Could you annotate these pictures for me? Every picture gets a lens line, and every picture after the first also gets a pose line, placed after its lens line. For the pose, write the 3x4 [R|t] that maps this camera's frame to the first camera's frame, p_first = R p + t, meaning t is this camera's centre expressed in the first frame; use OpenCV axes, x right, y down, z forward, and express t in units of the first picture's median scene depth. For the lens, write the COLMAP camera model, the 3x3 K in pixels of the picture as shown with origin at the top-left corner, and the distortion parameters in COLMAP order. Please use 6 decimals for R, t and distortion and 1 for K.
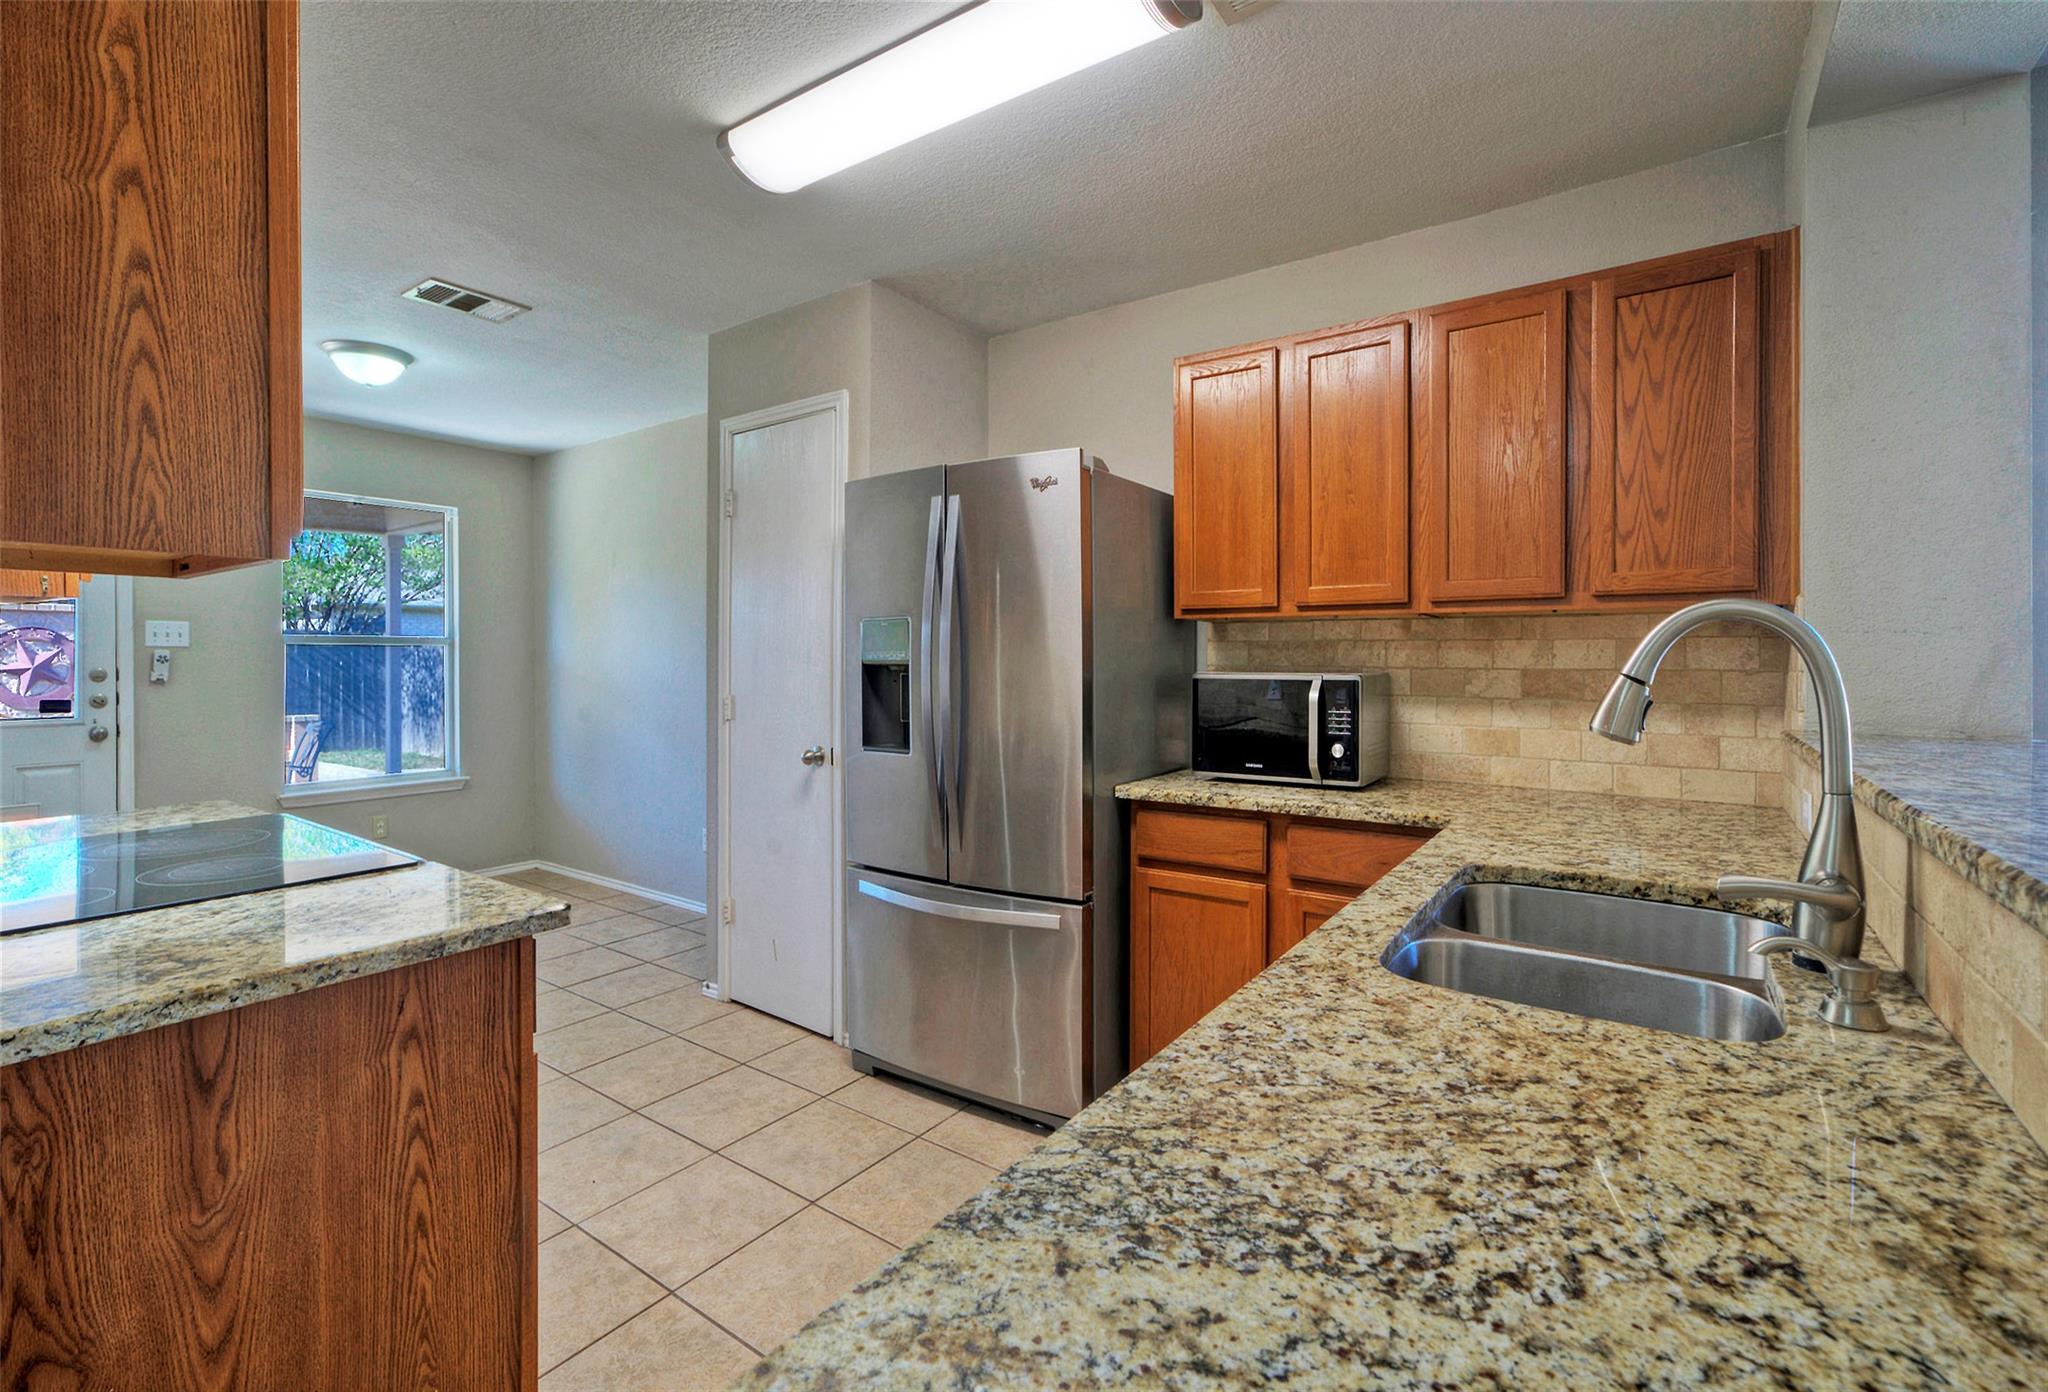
lens RADIAL K [[938.2, 0, 1022.6], [0, 938.2, 664.3], [0, 0, 1]] dist [-0.016079, 0.000567]
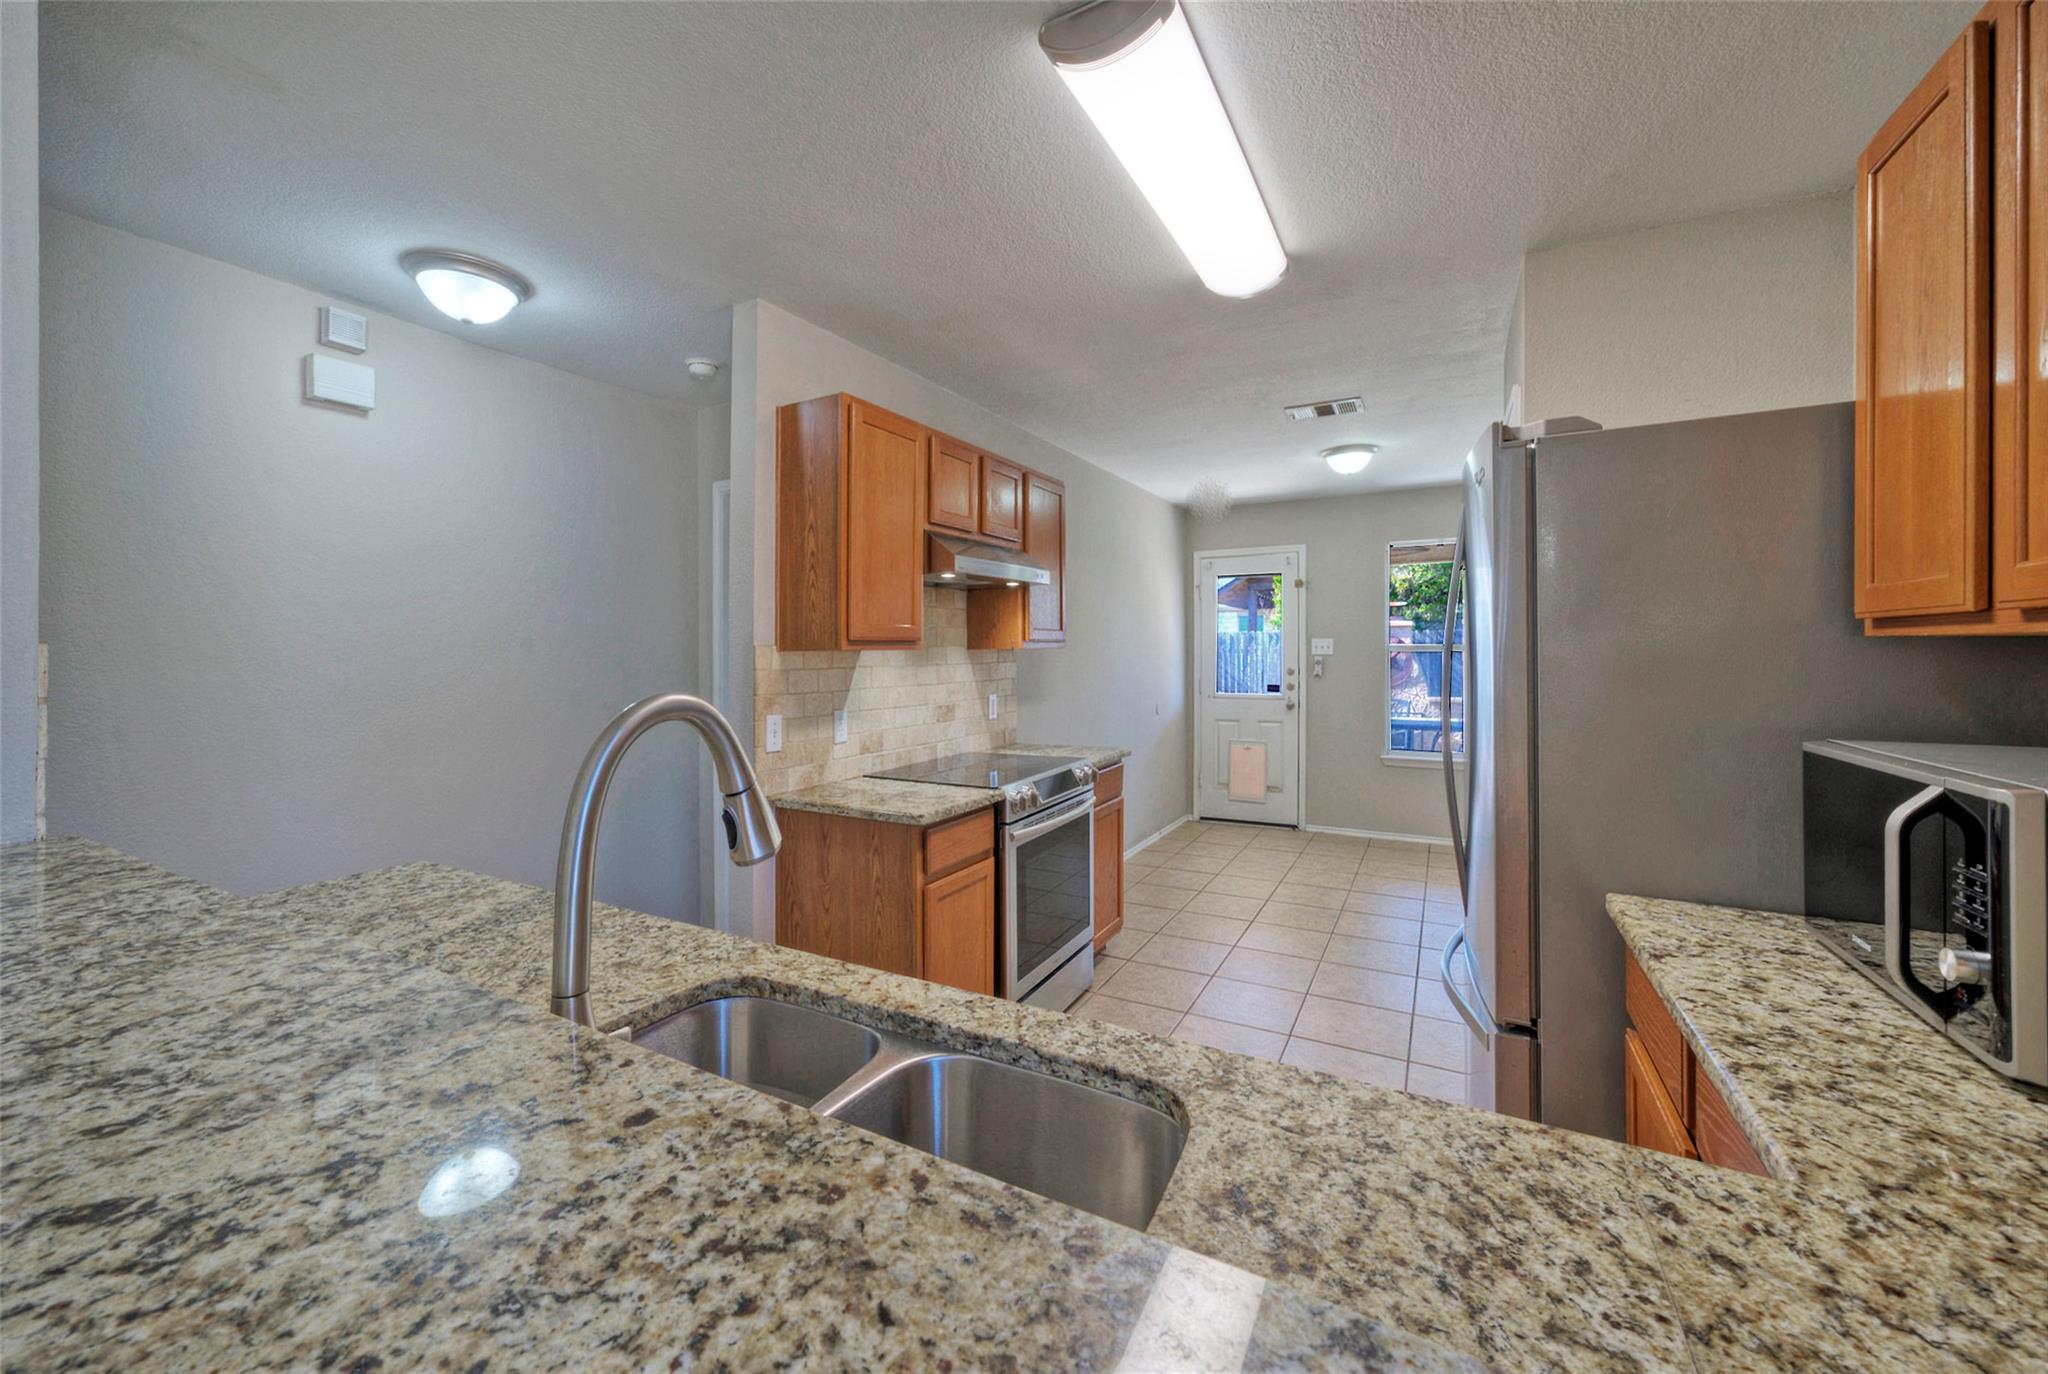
lens RADIAL K [[760.4, 0, 1008.9], [0, 760.4, 663.8], [0, 0, 1]] dist [-0.022544, 0.000291]
pose [[0.114980, 0.015214, -0.993251, 0.494965], [0.003923, 0.999868, 0.015769, -0.037936], [0.993360, -0.005710, 0.114905, 0.431416]]
